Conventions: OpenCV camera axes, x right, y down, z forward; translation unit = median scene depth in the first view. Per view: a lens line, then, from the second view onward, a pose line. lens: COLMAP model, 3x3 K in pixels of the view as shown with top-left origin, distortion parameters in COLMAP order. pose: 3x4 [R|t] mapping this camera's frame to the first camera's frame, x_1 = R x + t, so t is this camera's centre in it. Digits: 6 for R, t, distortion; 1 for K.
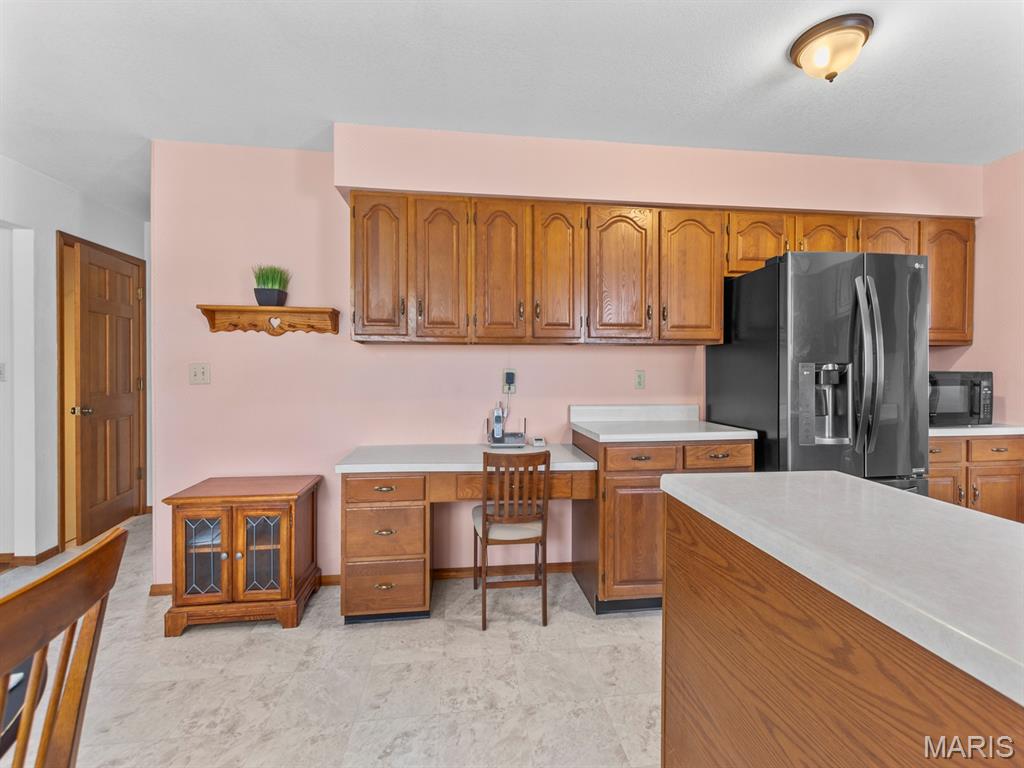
lens RADIAL K [[444.9, 0, 515.7], [0, 444.9, 373.4], [0, 0, 1]] dist [0.007634, -0.002860]
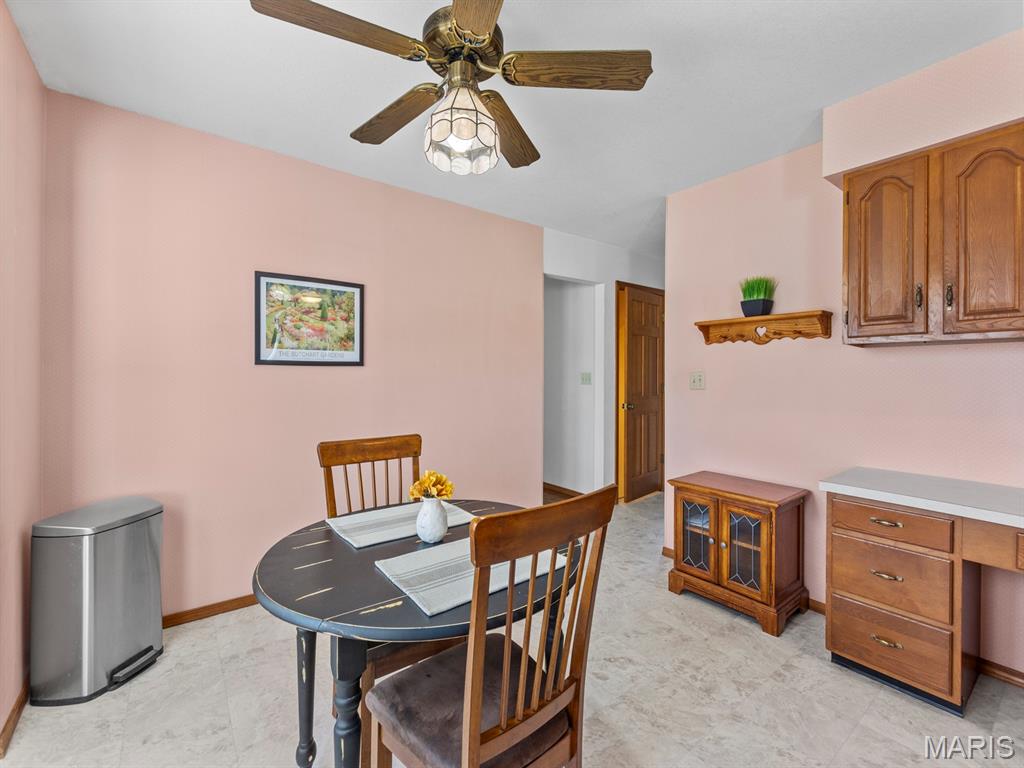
lens RADIAL K [[444.9, 0, 512.4], [0, 444.9, 376.4], [0, 0, 1]] dist [0.007634, -0.002860]
pose [[0.500346, 0.000714, -0.865825, 0.068414], [-0.010178, 0.999935, -0.005057, 0.000862], [0.865766, 0.011342, 0.500321, -0.010121]]
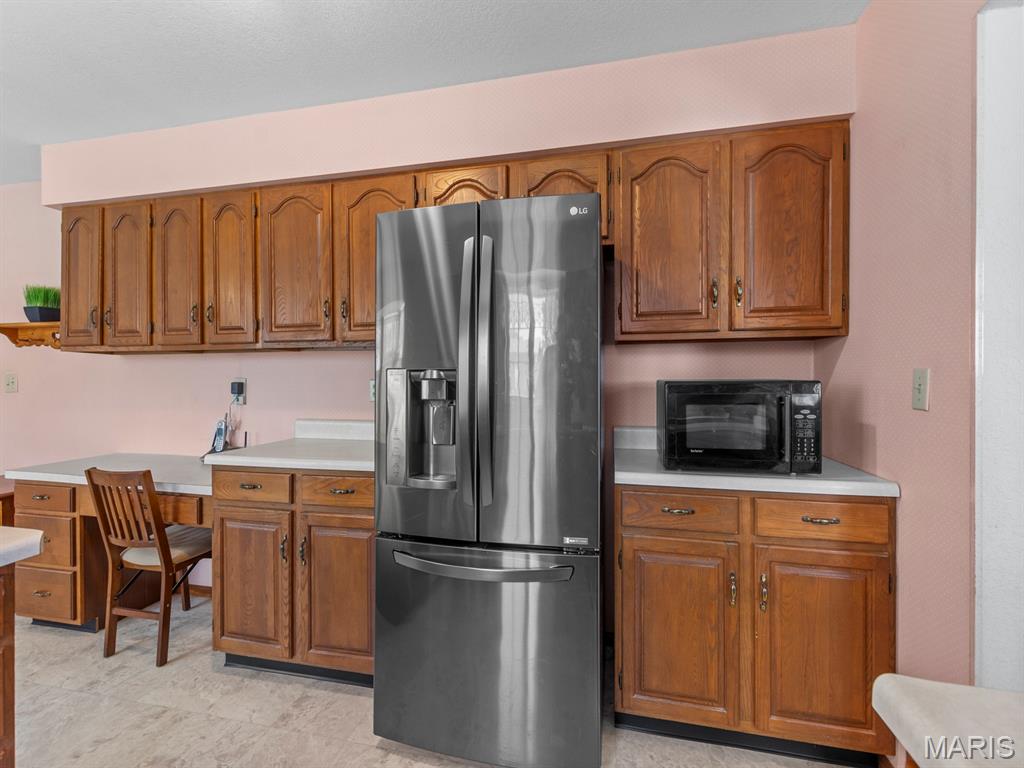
lens RADIAL K [[444.9, 0, 513.1], [0, 444.9, 378.9], [0, 0, 1]] dist [0.007634, -0.002860]
pose [[0.942108, -0.002248, -0.335301, 0.963352], [-0.000279, 0.999972, -0.007486, -0.002042], [0.335309, 0.007146, 0.942081, 0.364838]]
